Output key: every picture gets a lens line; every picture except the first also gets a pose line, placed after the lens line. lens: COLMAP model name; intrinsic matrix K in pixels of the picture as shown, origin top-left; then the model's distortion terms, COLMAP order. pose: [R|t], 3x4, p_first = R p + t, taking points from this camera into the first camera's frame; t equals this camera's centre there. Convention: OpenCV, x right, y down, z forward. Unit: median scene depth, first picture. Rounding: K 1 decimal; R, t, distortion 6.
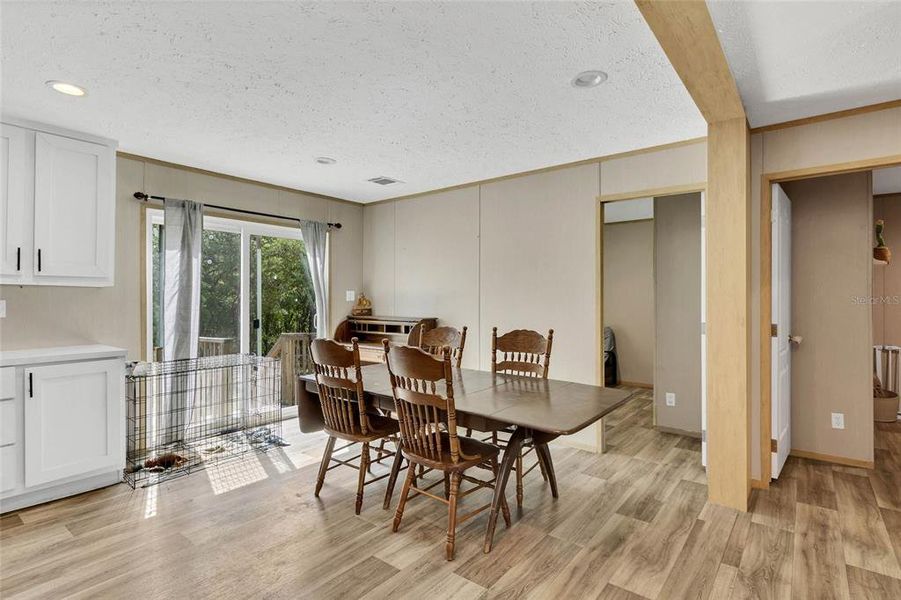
lens RADIAL K [[461.2, 0, 436.8], [0, 461.2, 293.8], [0, 0, 1]] dist [0.004635, -0.000217]
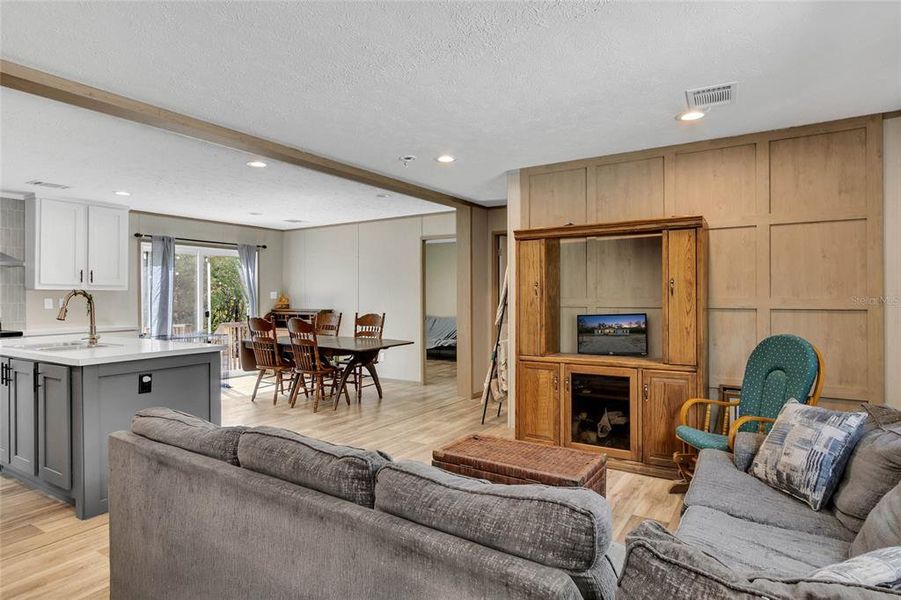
lens RADIAL K [[550.0, 0, 462.4], [0, 550.0, 298.1], [0, 0, 1]] dist [0.021252, -0.014325]
pose [[0.991828, -0.006375, 0.127422, 0.259045], [0.004812, 0.999909, 0.012567, -0.006784], [-0.127490, -0.011851, 0.991769, -1.137144]]
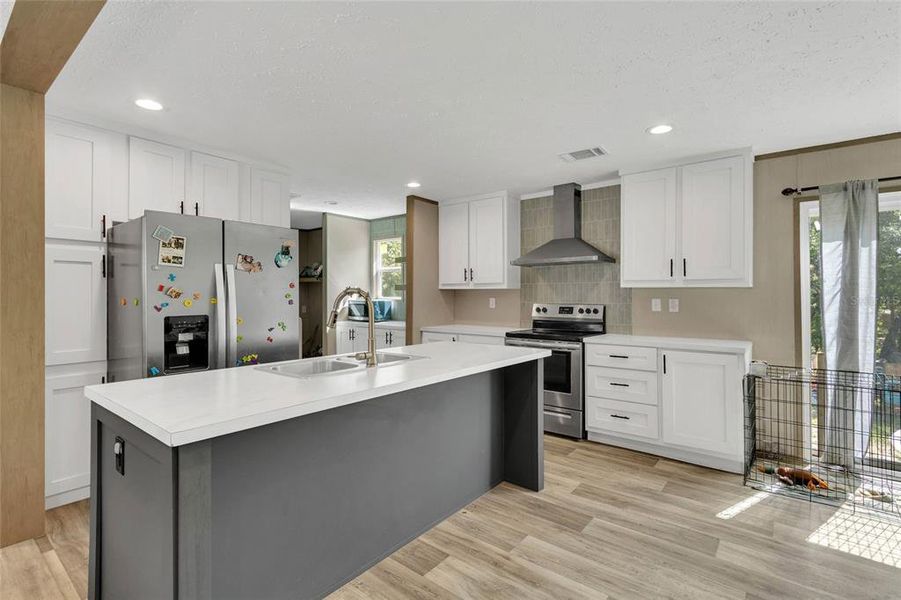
lens RADIAL K [[422.8, 0, 471.4], [0, 422.8, 292.4], [0, 0, 1]] dist [0.011665, -0.001721]
pose [[0.024318, -0.010470, -0.999649, 0.231694], [0.005639, 0.999931, -0.010336, 0.003471], [0.999688, -0.005386, 0.024375, 0.324904]]
